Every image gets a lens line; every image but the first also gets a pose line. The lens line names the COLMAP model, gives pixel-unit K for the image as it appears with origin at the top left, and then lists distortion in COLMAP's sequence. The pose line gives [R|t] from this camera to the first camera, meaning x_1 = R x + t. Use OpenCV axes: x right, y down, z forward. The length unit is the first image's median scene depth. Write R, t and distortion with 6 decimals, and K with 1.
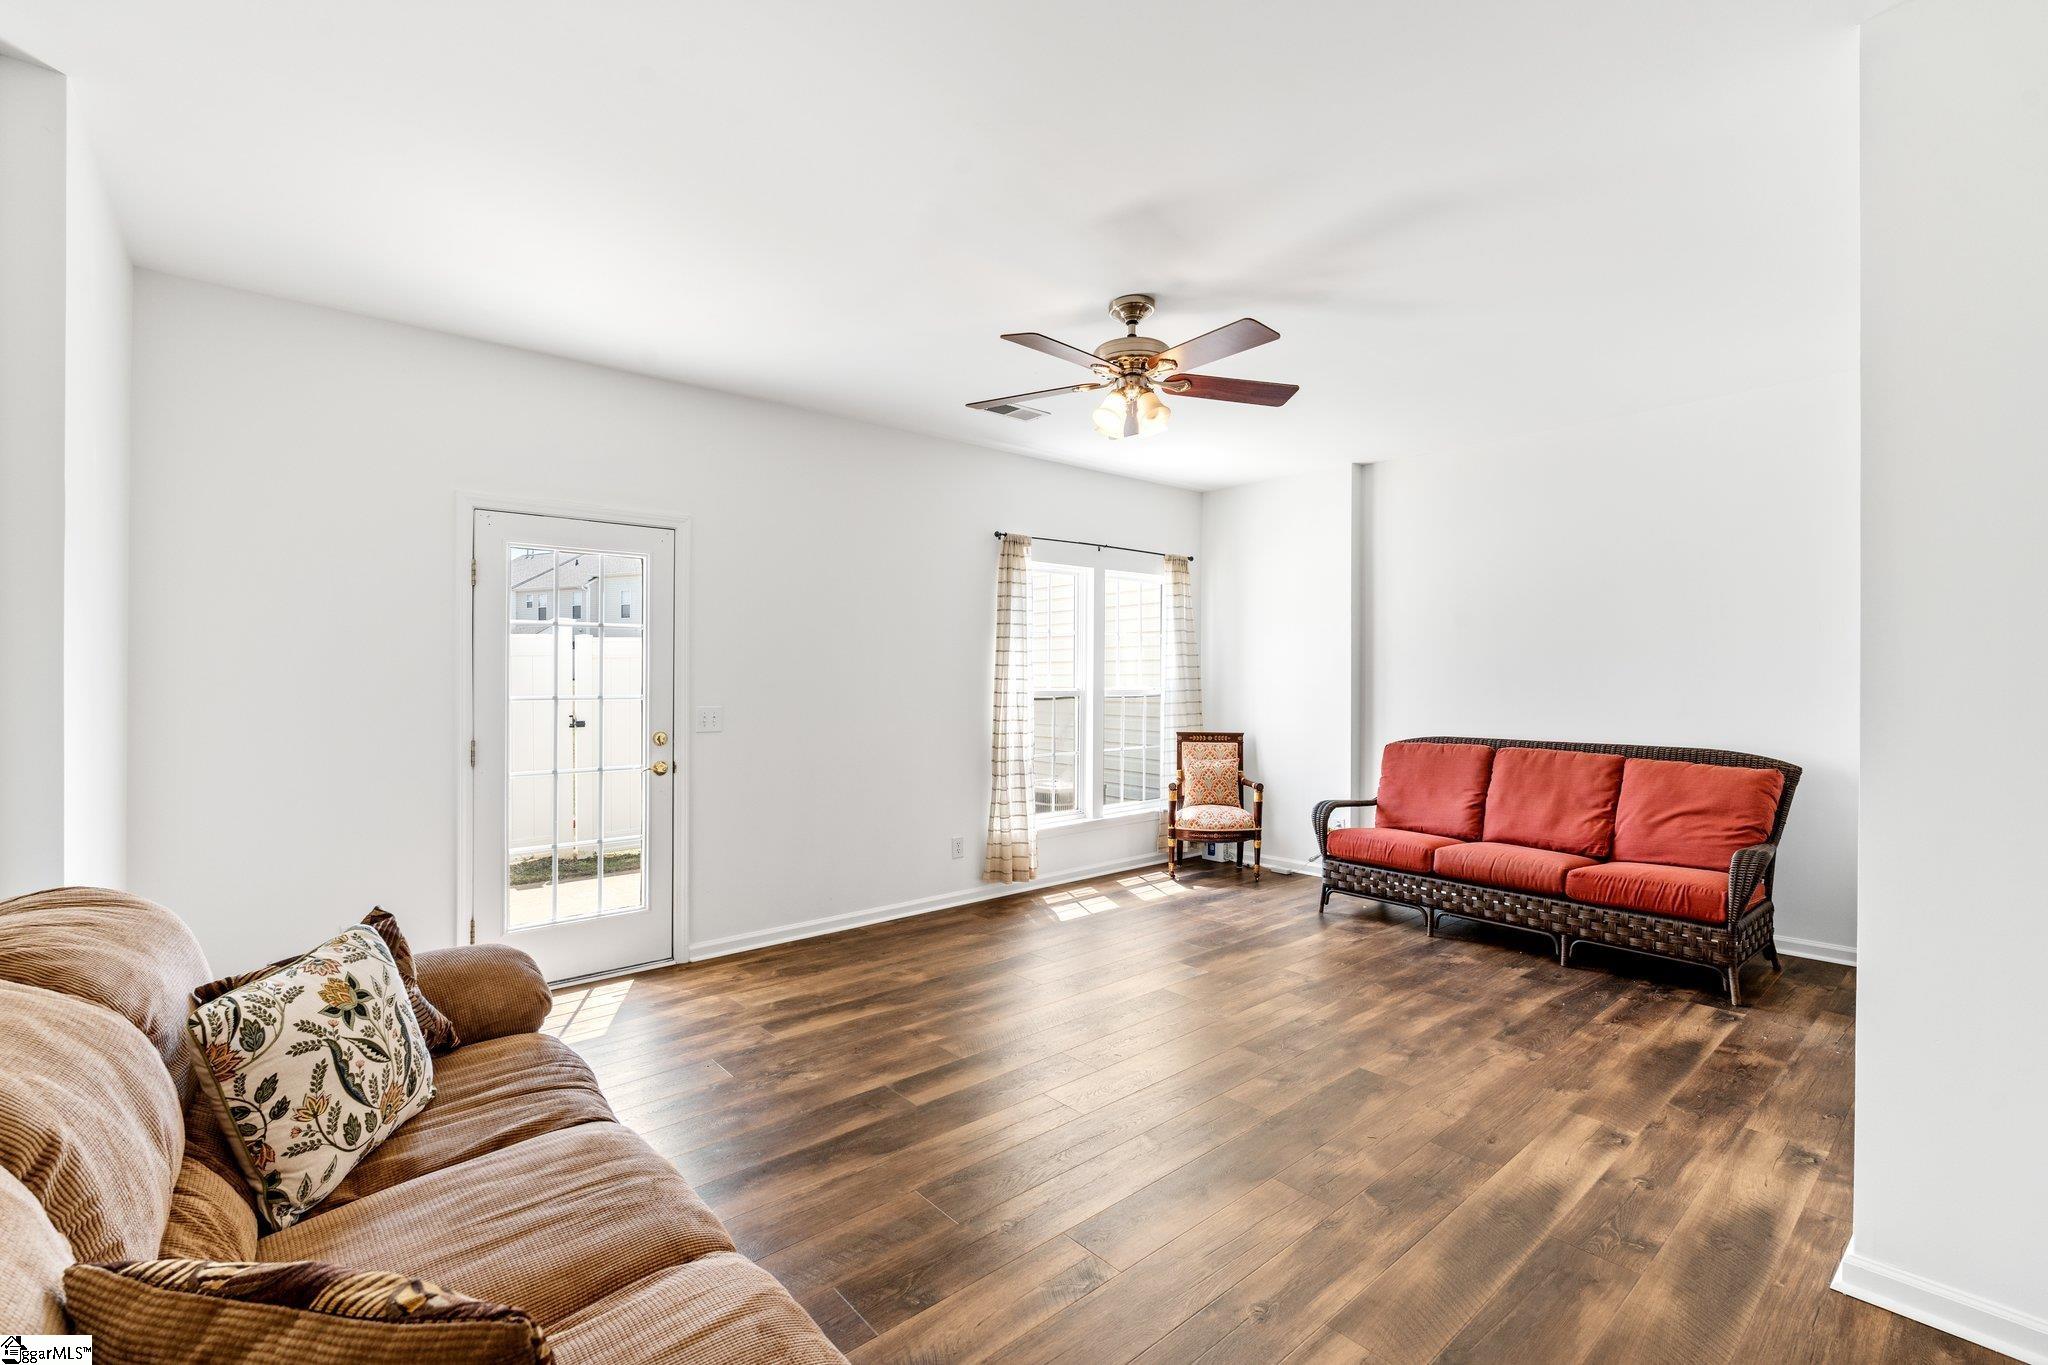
lens RADIAL K [[813.3, 0, 1045.0], [0, 813.3, 679.8], [0, 0, 1]] dist [-0.002397, -0.000058]
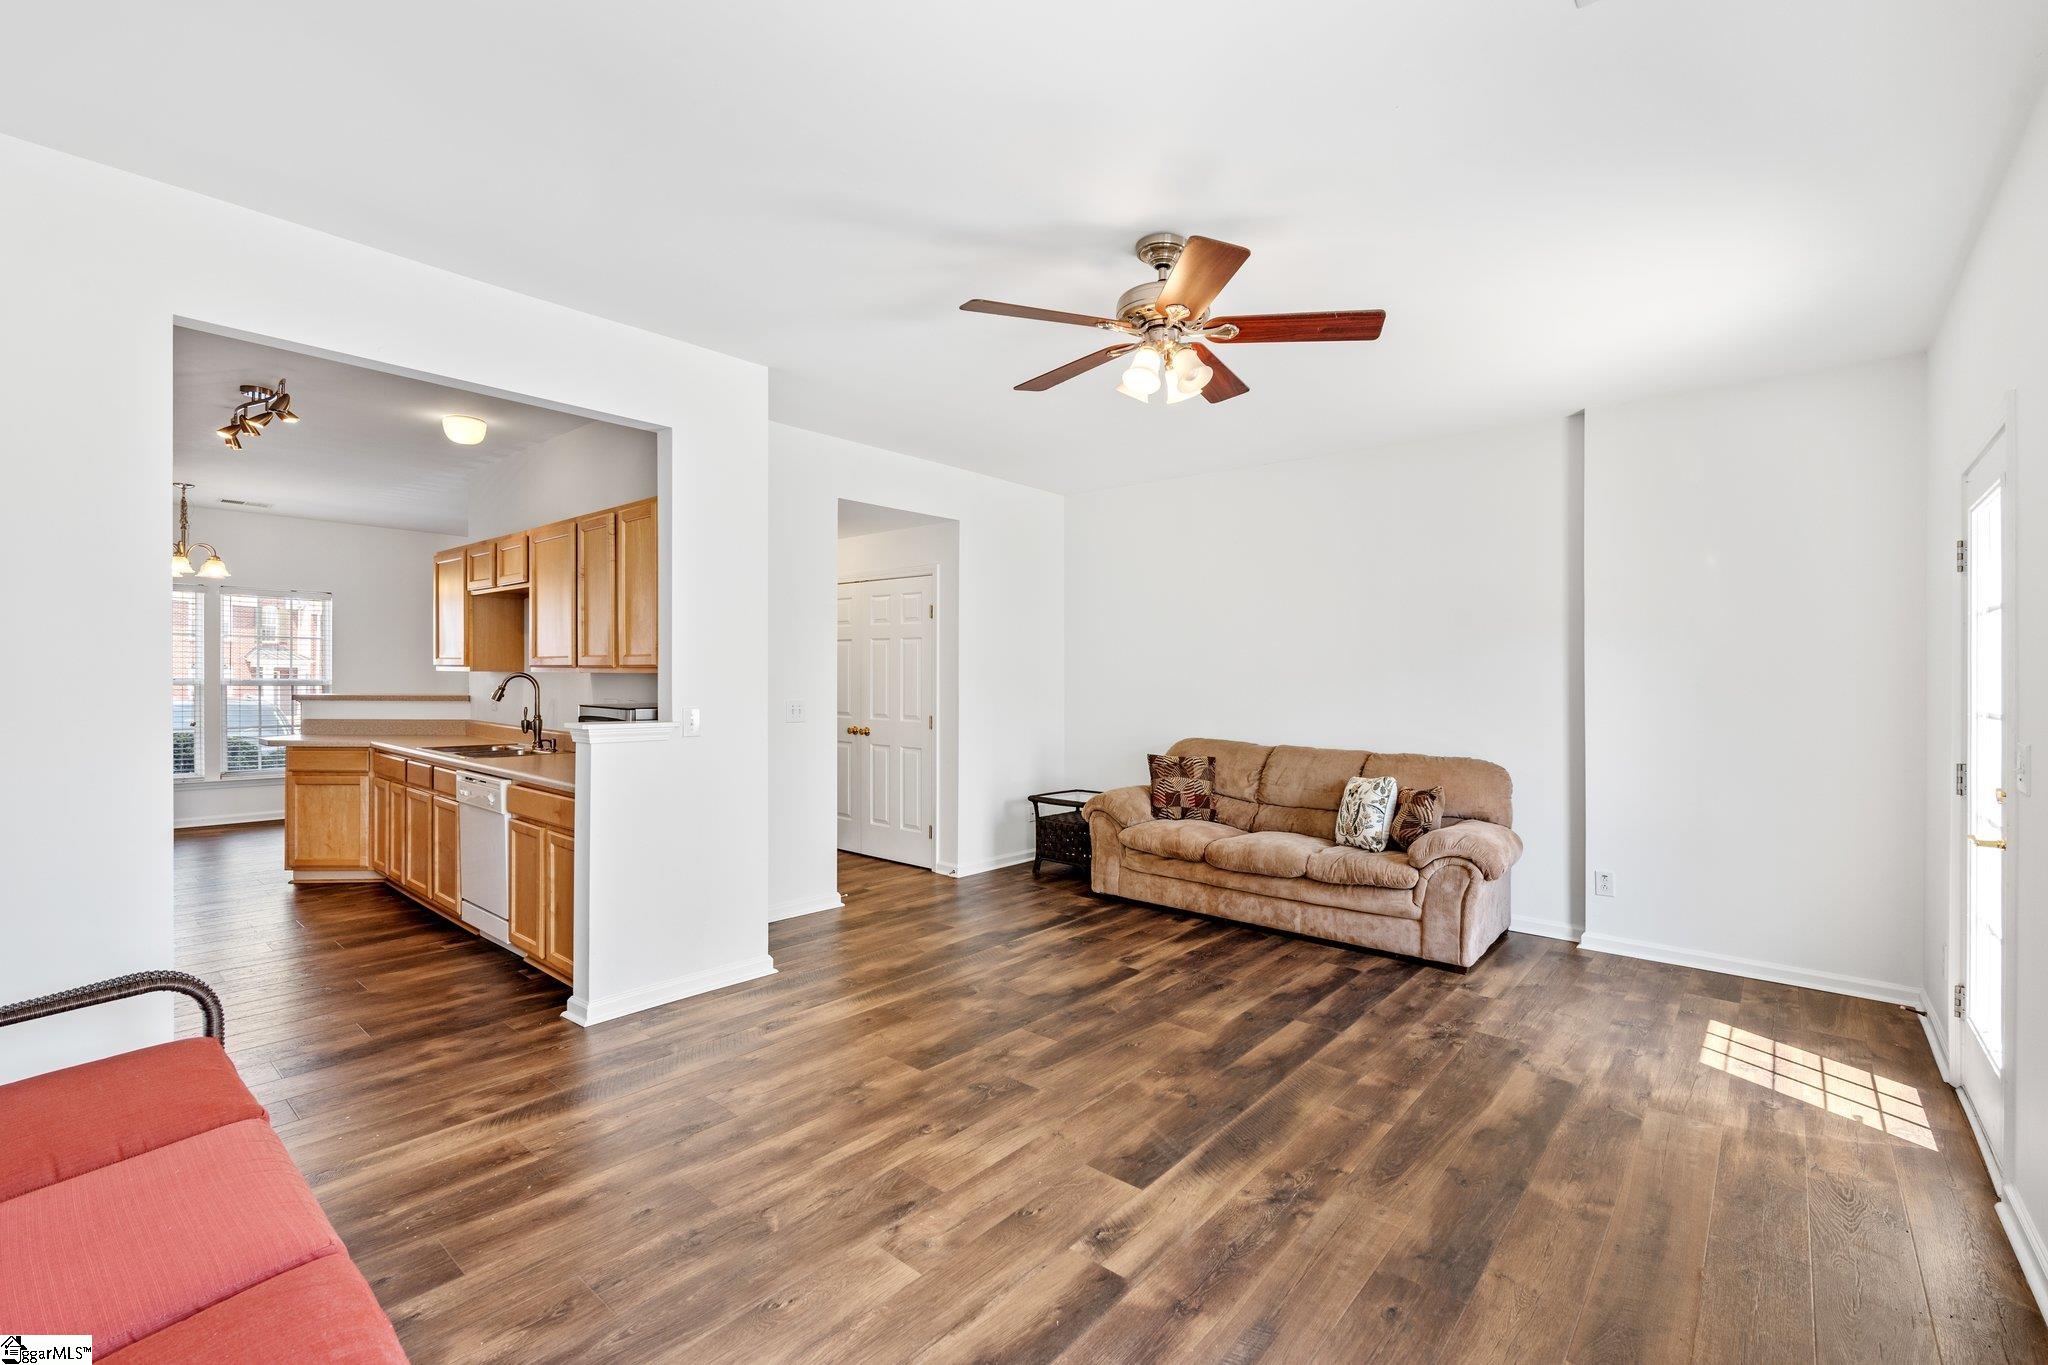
lens RADIAL K [[889.1, 0, 1039.6], [0, 889.1, 686.5], [0, 0, 1]] dist [-0.004263, 0.000270]
pose [[-0.986690, -0.003714, -0.162571, 0.384991], [-0.005482, 0.999931, 0.010425, -0.007605], [0.162521, 0.011178, -0.986642, 1.902875]]
